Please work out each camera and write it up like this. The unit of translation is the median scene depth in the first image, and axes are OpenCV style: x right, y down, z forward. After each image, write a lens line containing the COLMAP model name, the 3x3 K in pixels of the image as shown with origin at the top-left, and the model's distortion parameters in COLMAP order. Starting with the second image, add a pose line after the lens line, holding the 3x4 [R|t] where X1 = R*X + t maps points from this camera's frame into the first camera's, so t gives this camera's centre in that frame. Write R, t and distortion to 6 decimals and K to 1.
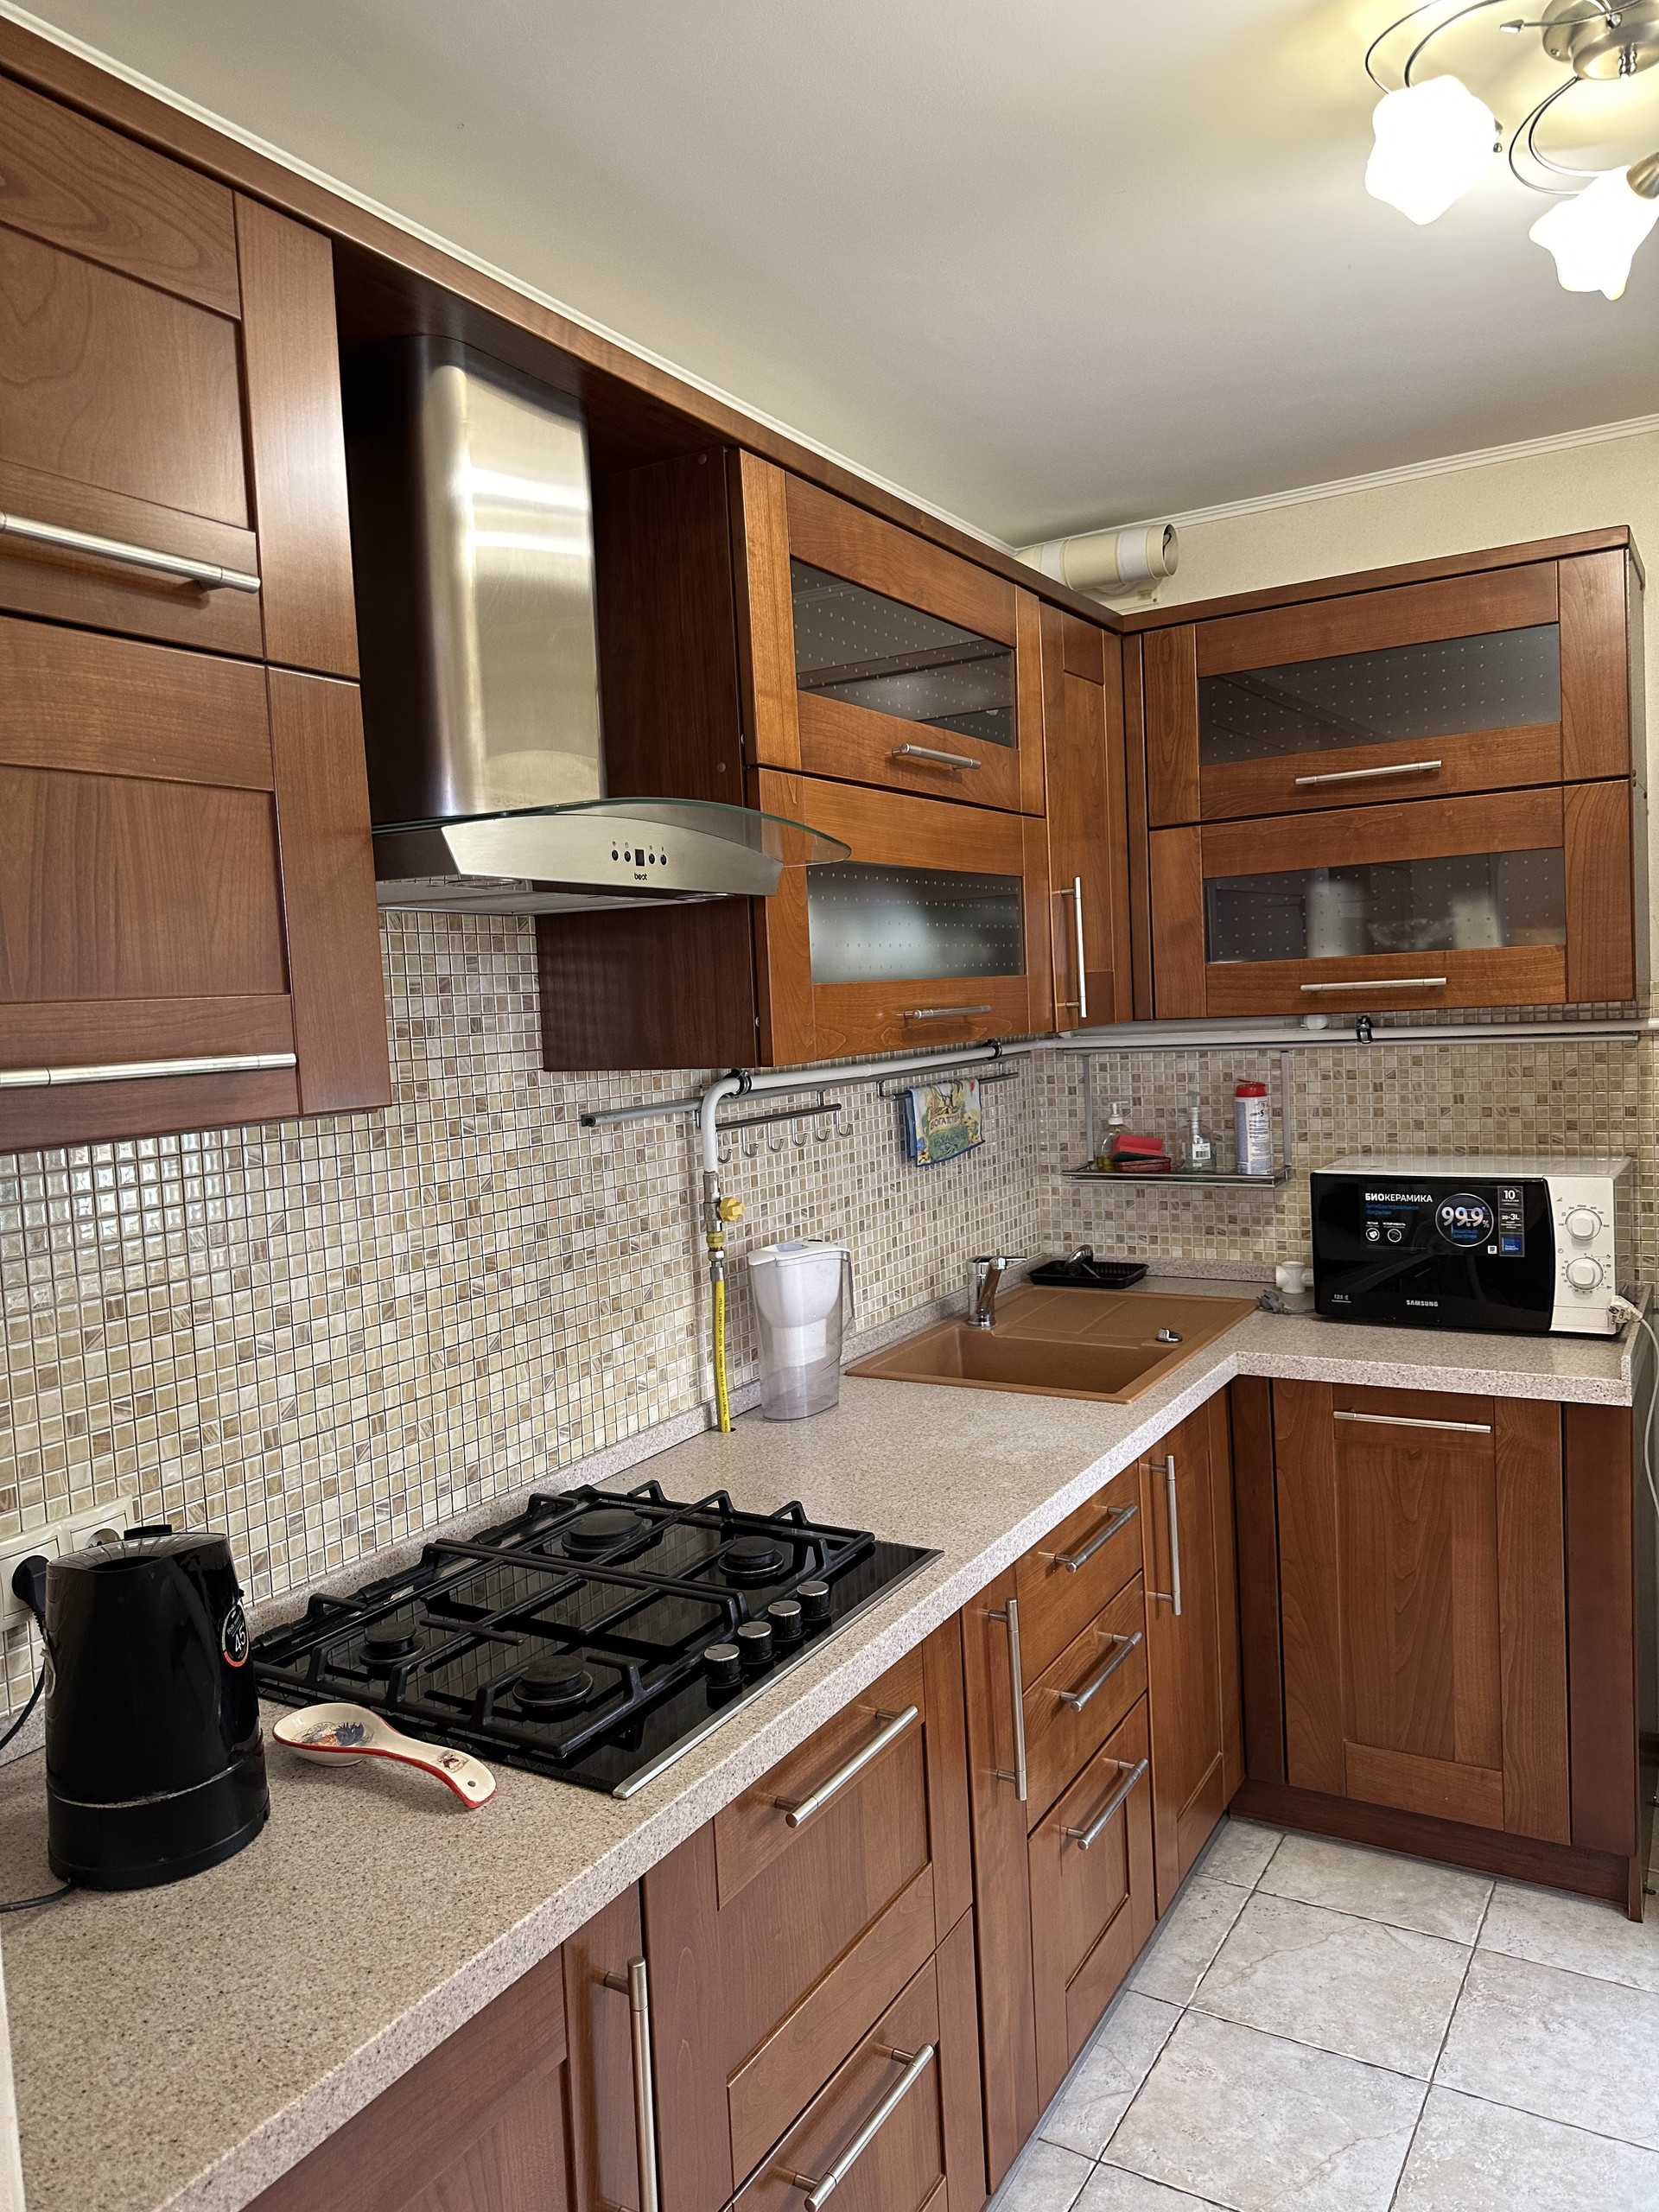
lens RADIAL K [[1536.6, 0, 829.6], [0, 1536.6, 1089.1], [0, 0, 1]] dist [0.093298, -0.154872]
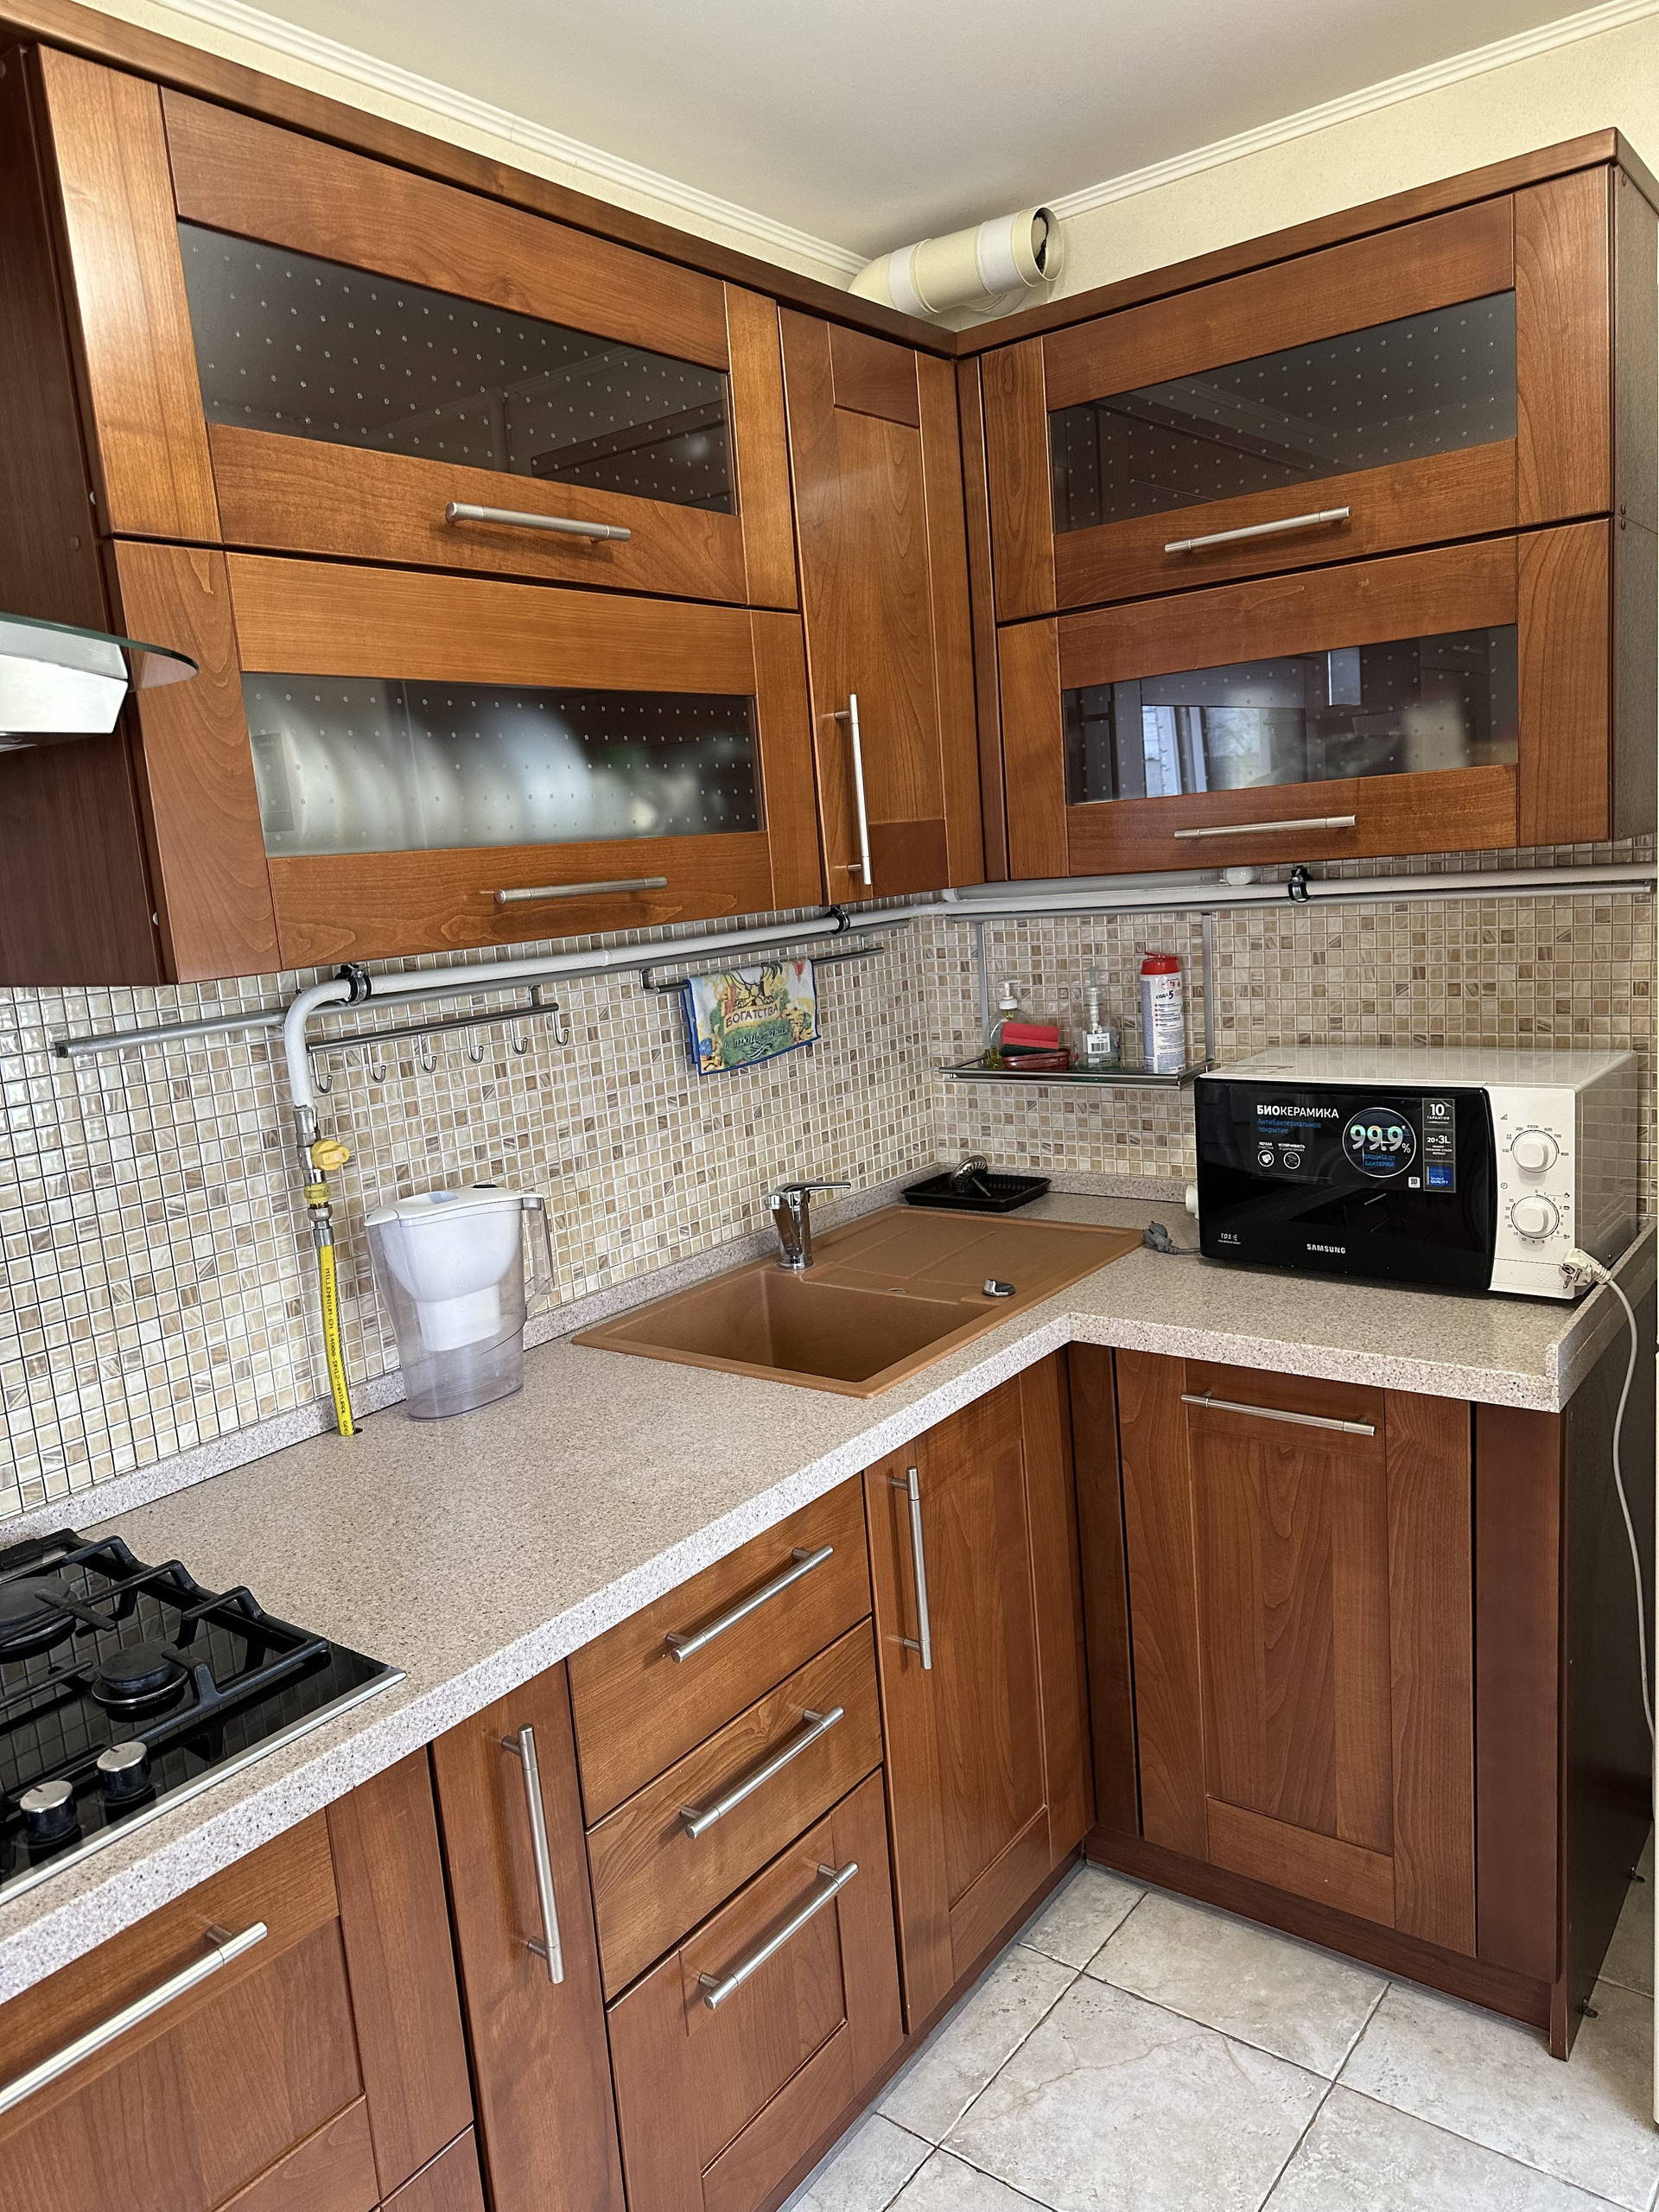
lens RADIAL K [[1536.5, 0, 829.5], [0, 1536.5, 1106.0], [0, 0, 1]] dist [0.077690, -0.133109]
pose [[0.992995, -0.008832, -0.117829, 0.245930], [0.021856, 0.993724, 0.109703, -0.022172], [0.116121, -0.111509, 0.986956, 0.246577]]
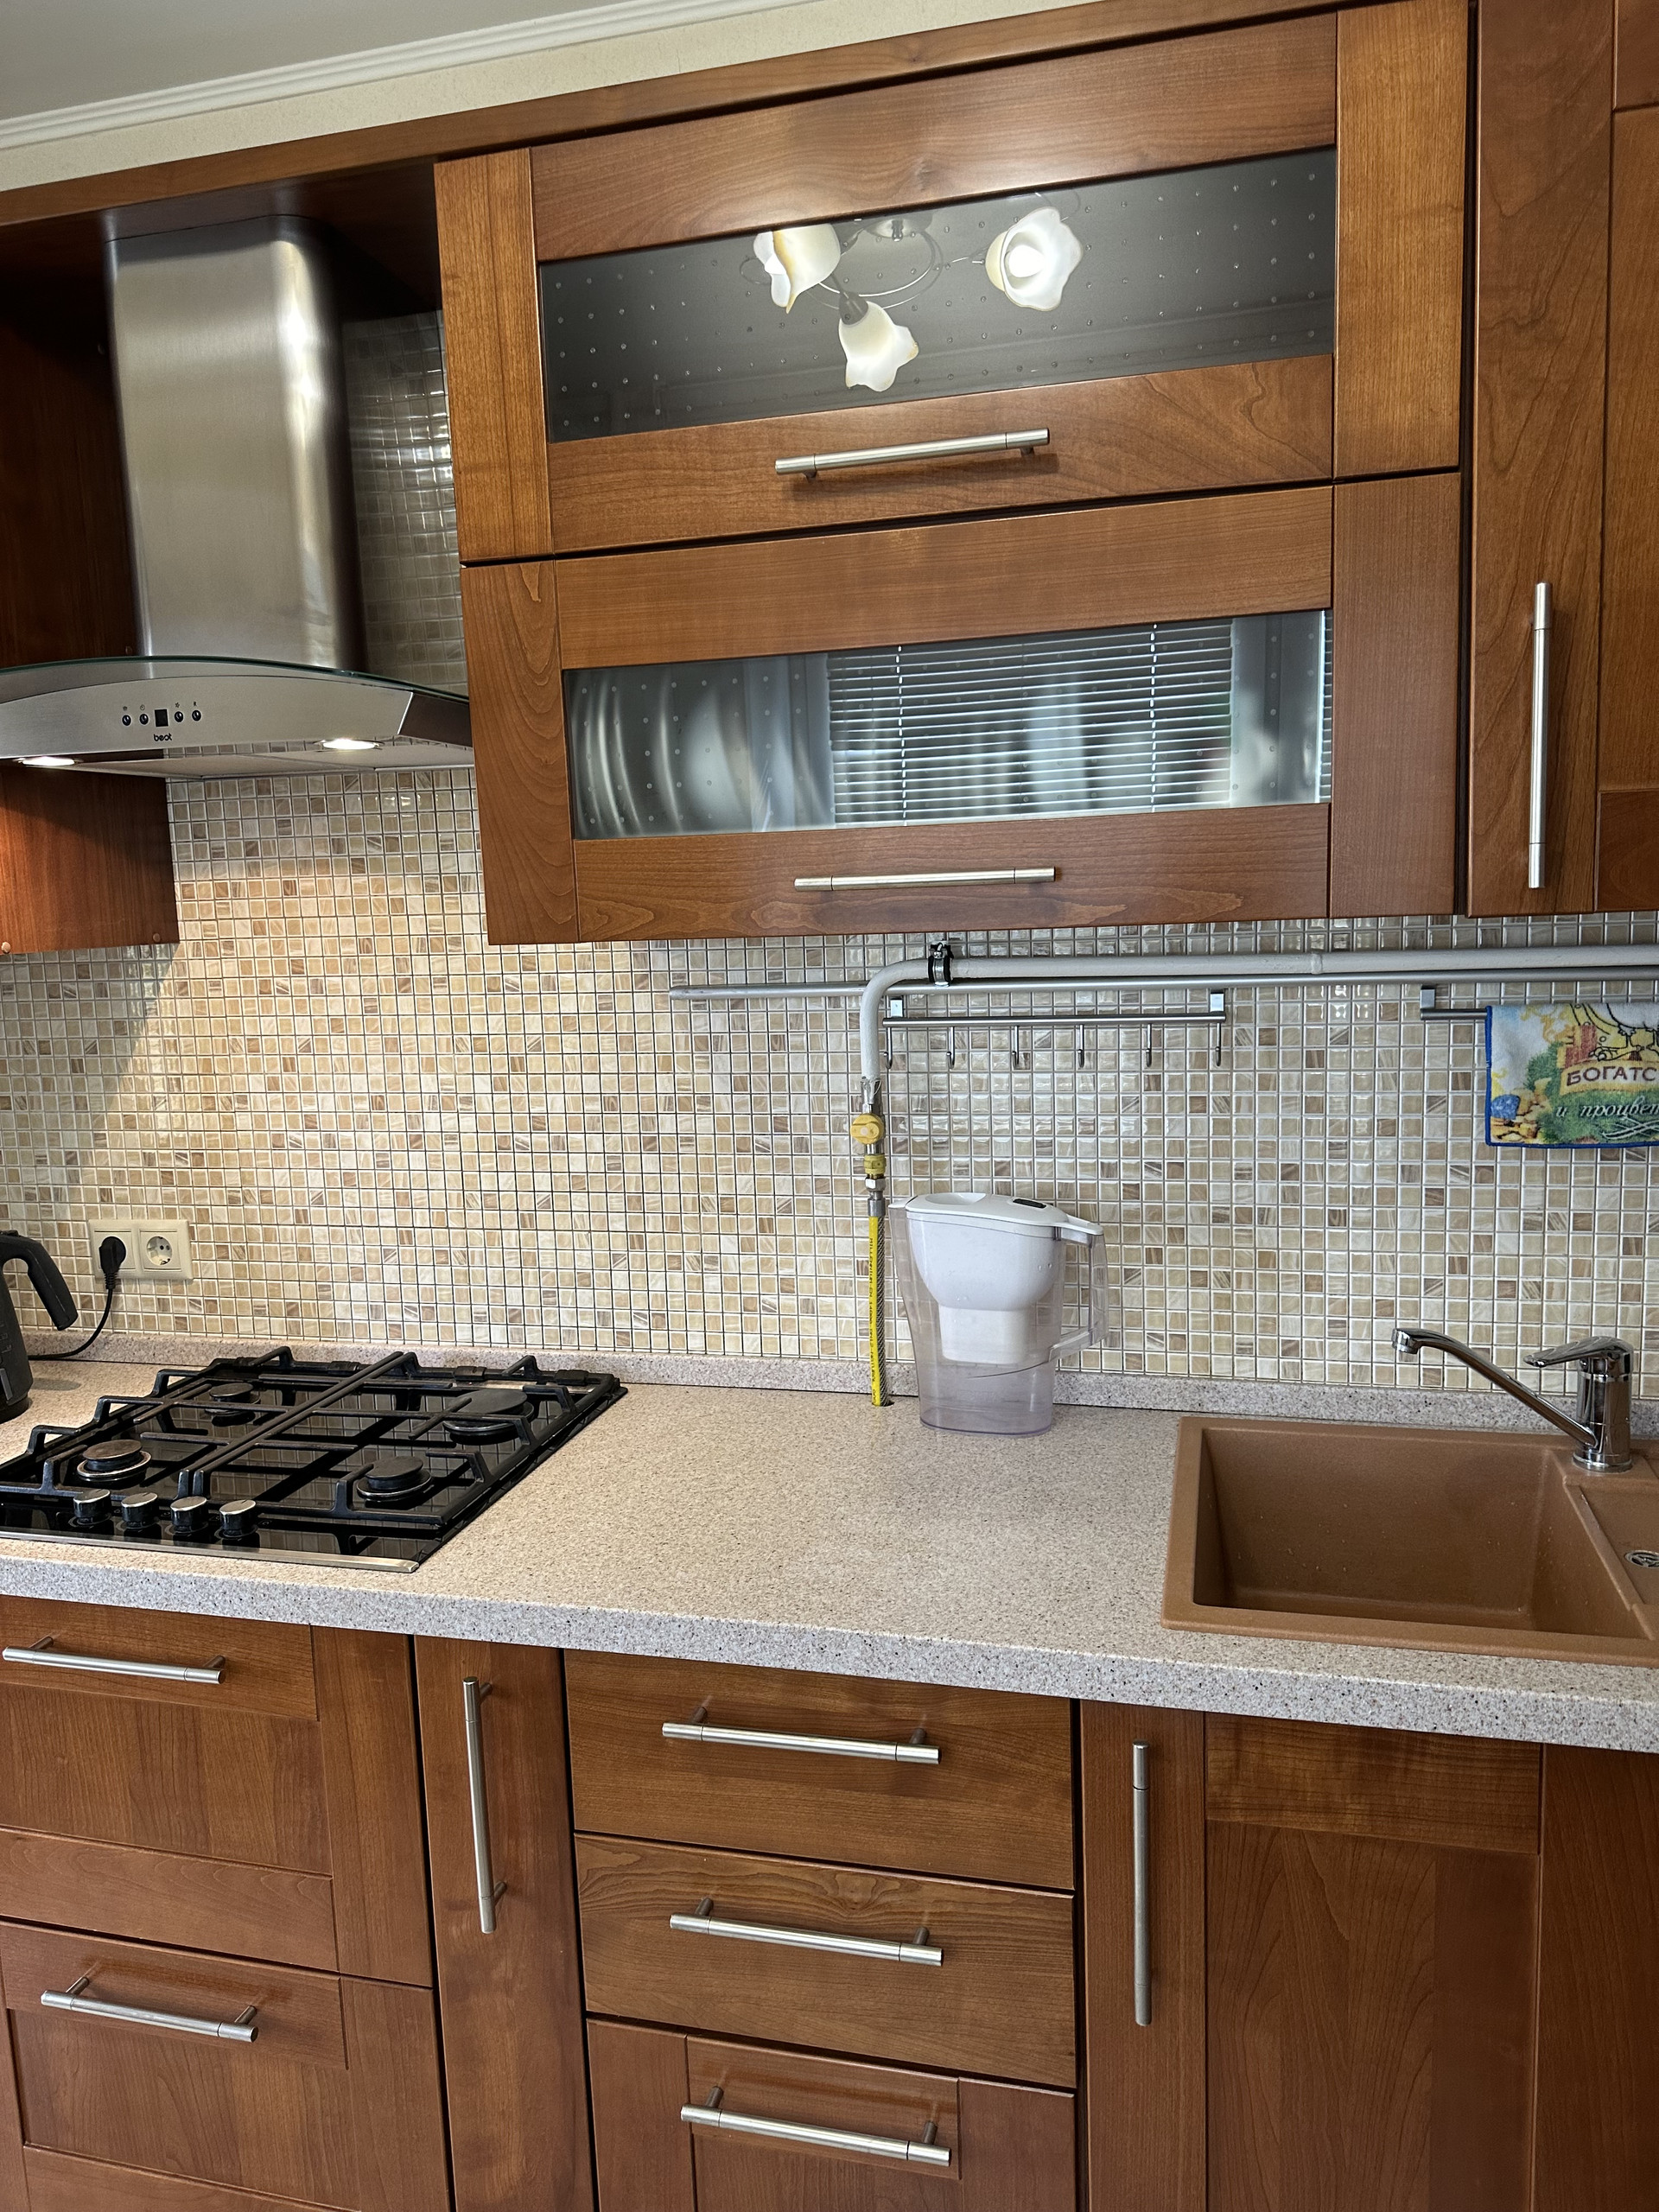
lens RADIAL K [[1566.0, 0, 823.6], [0, 1566.0, 1119.1], [0, 0, 1]] dist [0.175288, -0.350511]
pose [[0.265418, 0.174417, -0.948226, 0.608974], [-0.038440, 0.984633, 0.170354, -0.053961], [0.963367, -0.008766, 0.268044, 0.689420]]
